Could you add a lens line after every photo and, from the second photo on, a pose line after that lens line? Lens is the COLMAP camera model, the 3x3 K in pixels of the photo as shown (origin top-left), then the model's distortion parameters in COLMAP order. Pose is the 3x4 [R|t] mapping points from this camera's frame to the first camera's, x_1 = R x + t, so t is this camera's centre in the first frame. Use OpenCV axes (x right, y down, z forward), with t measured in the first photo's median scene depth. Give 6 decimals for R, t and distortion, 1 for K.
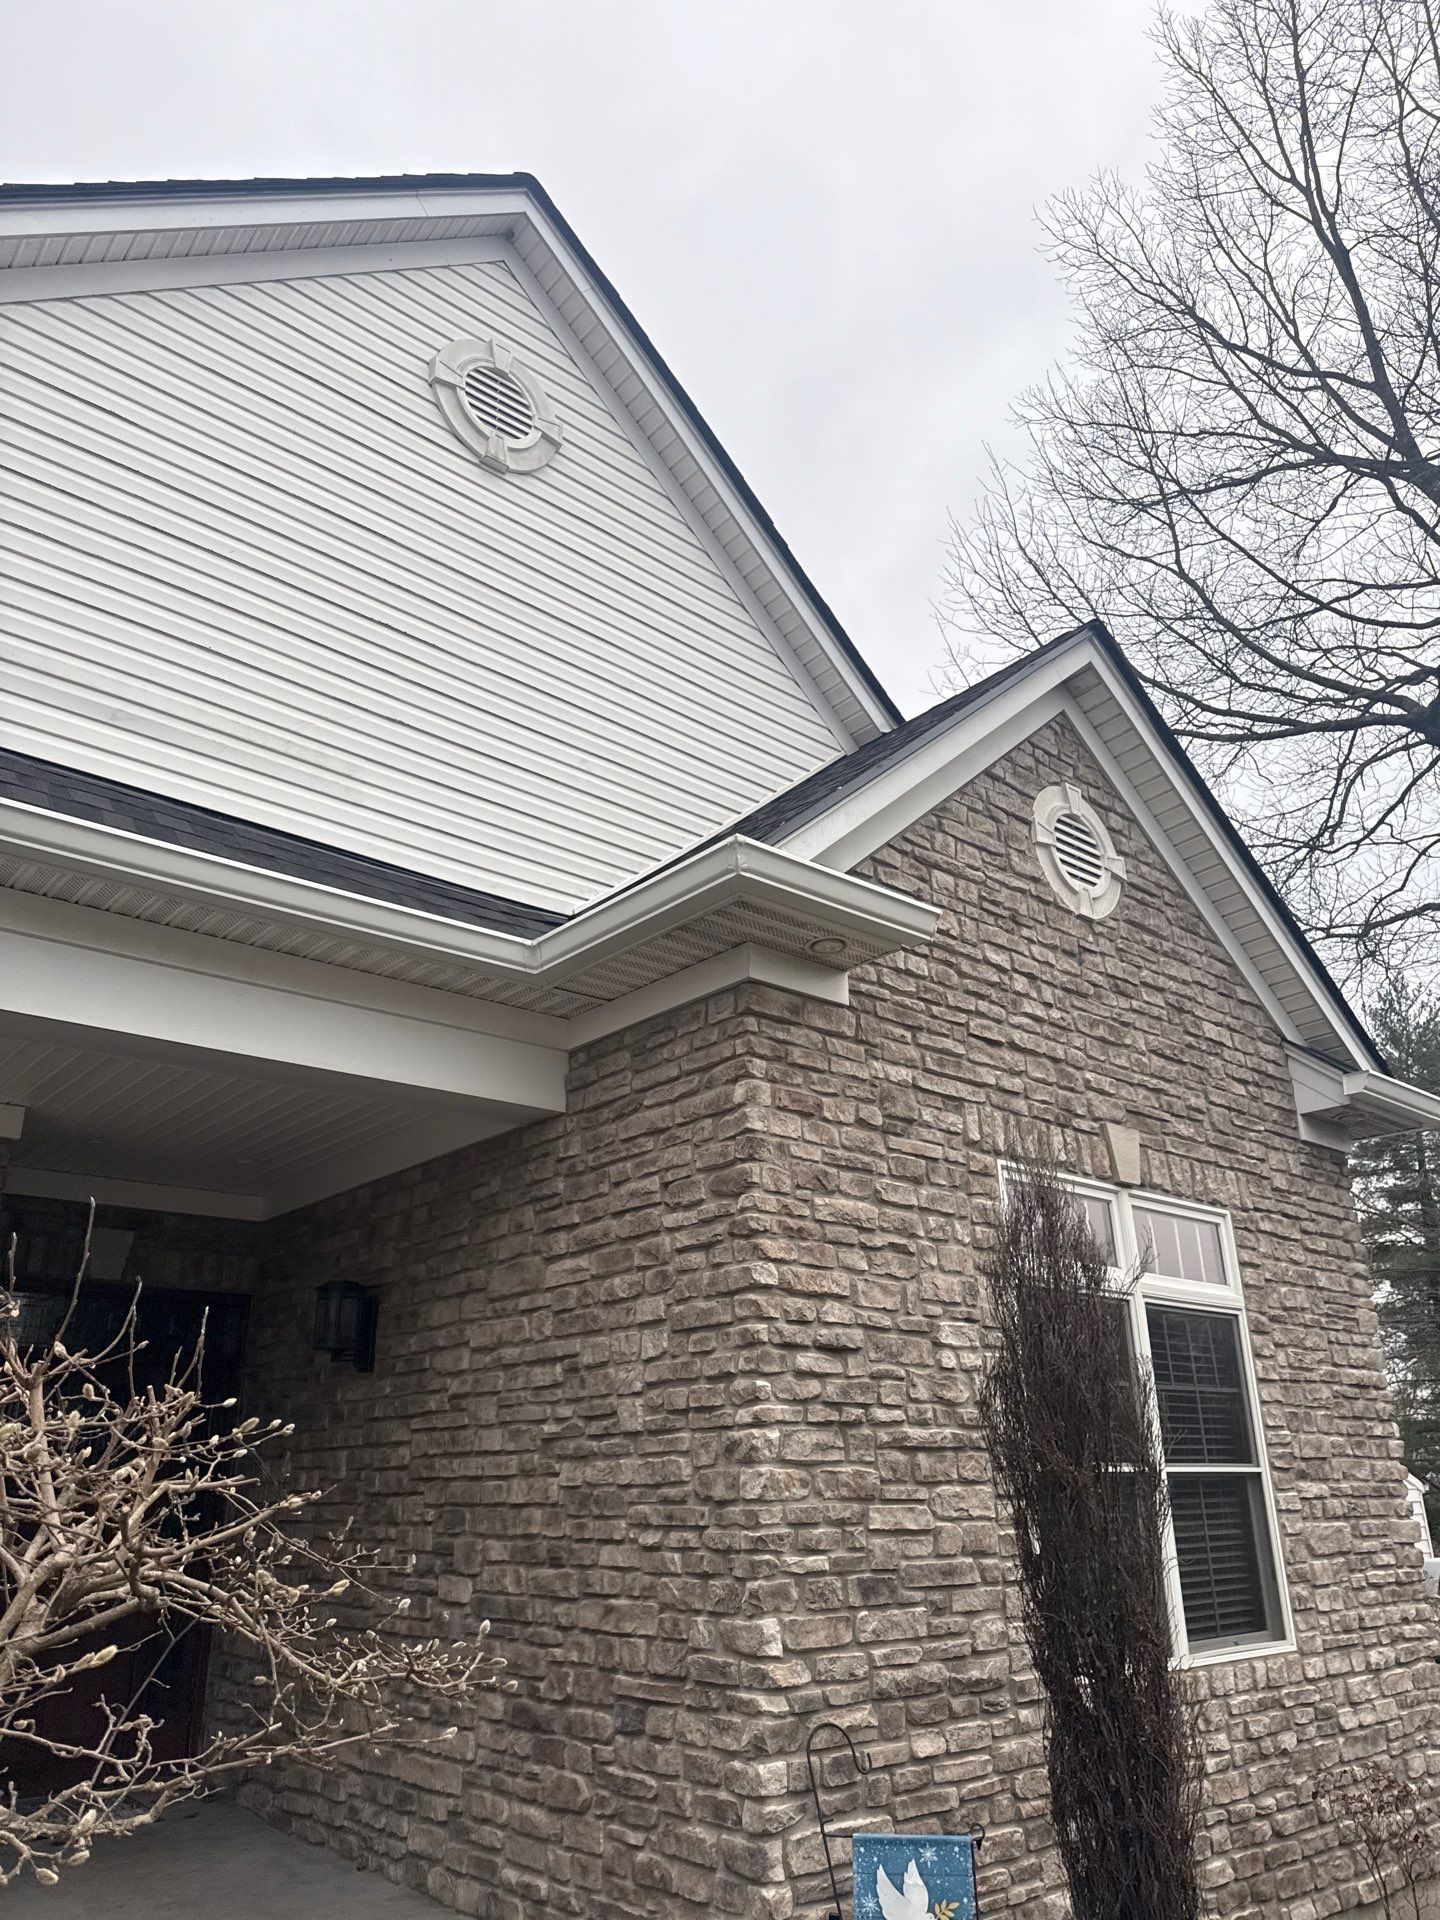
lens RADIAL K [[1327.7, 0, 763.4], [0, 1327.7, 962.0], [0, 0, 1]] dist [0.042575, -0.053155]
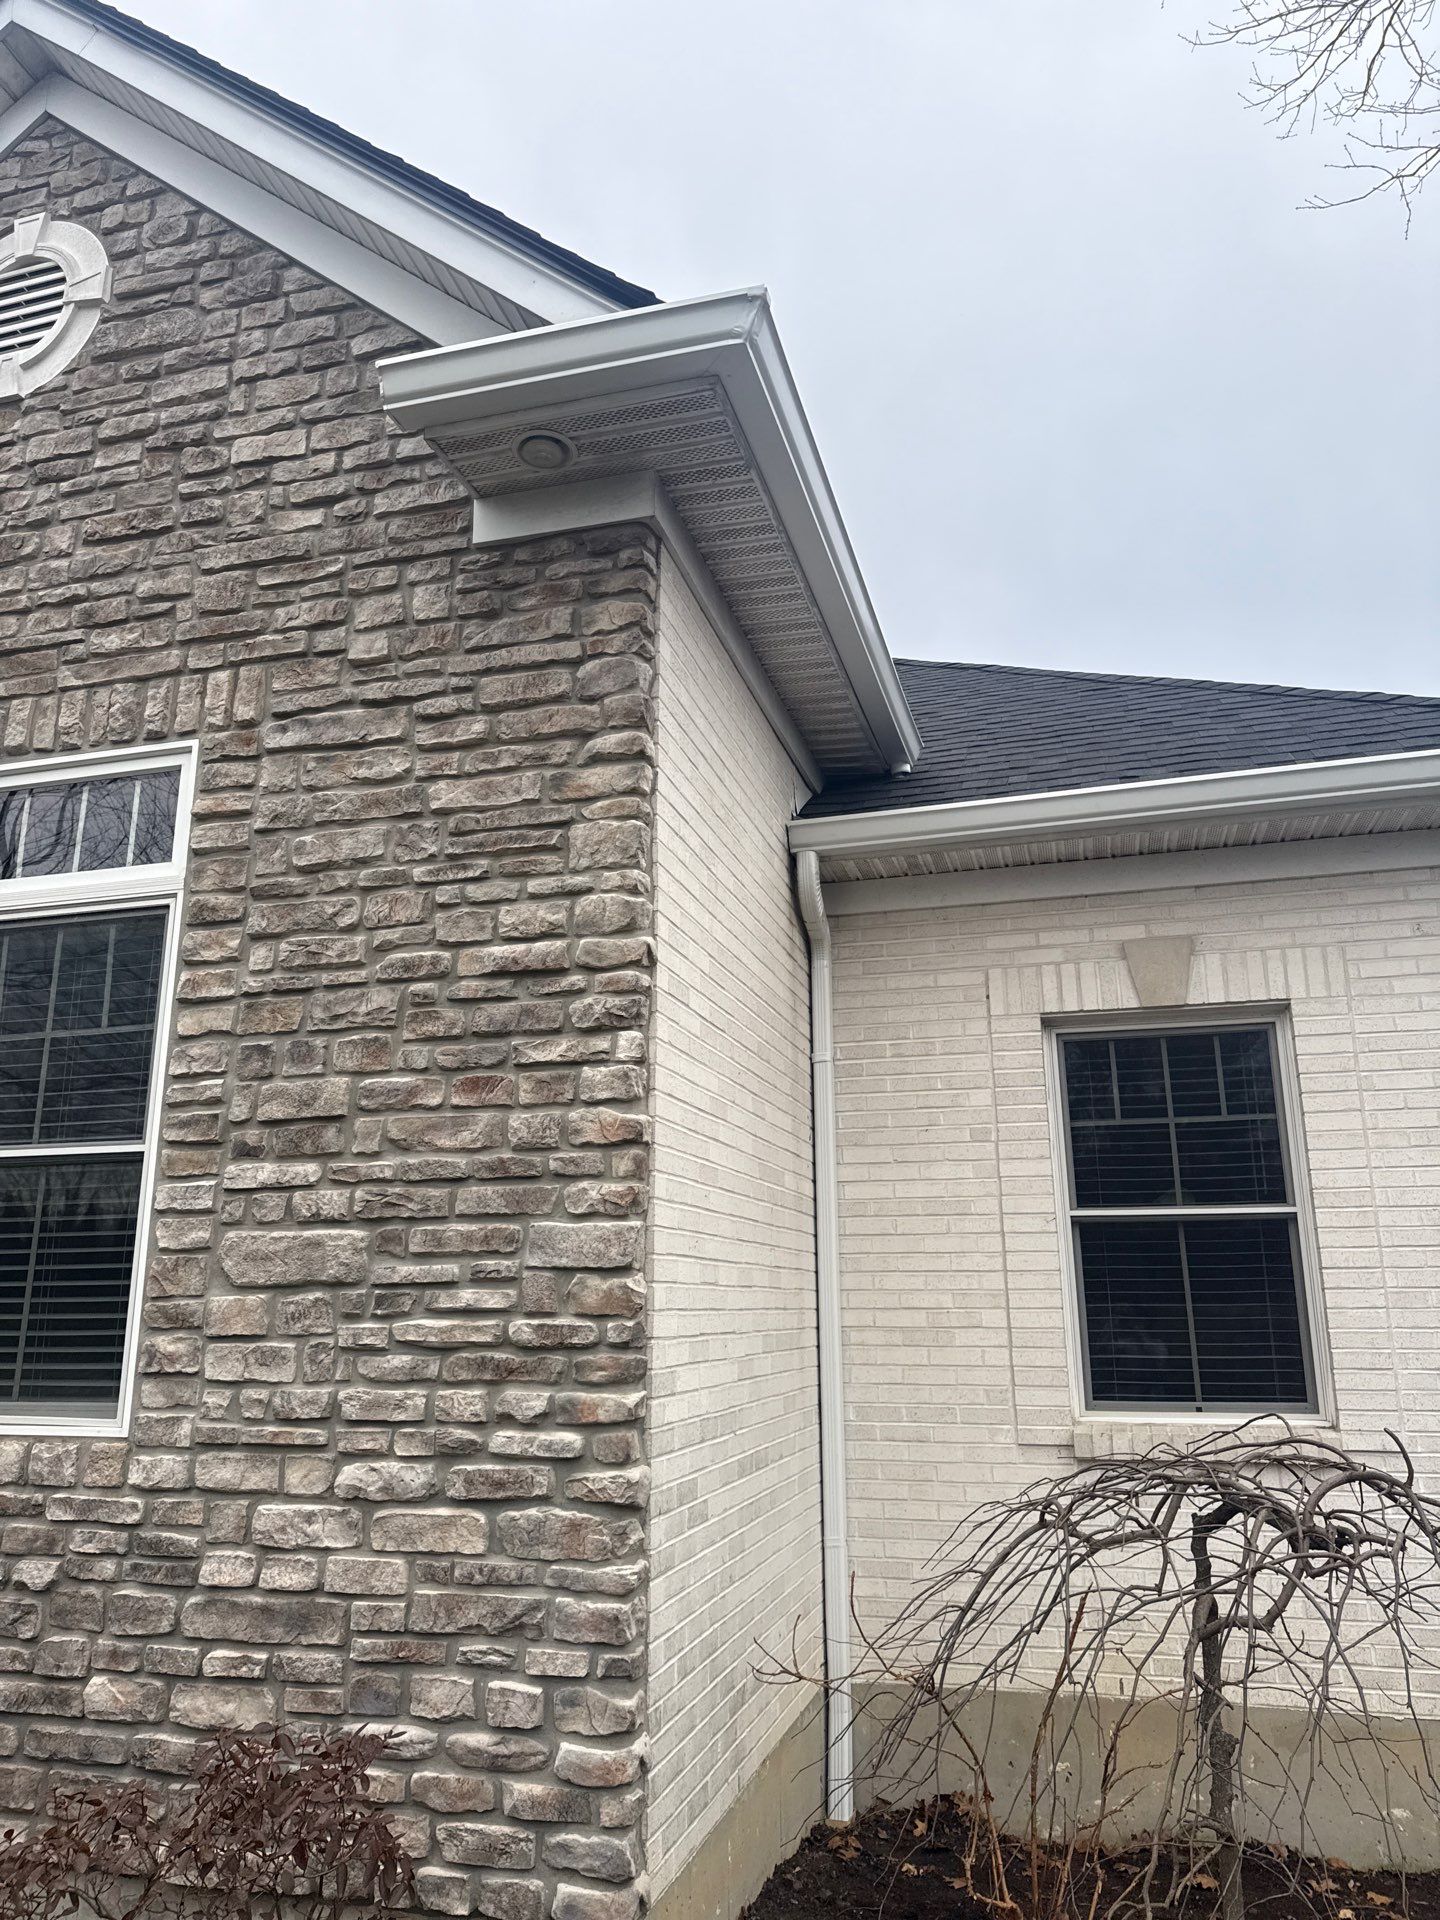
lens RADIAL K [[1327.7, 0, 717.6], [0, 1327.7, 947.6], [0, 0, 1]] dist [0.042575, -0.053155]
pose [[0.556540, -0.199071, -0.806619, 0.890039], [0.311287, 0.950112, -0.019707, 0.339715], [0.770301, -0.240122, 0.590743, 0.762772]]
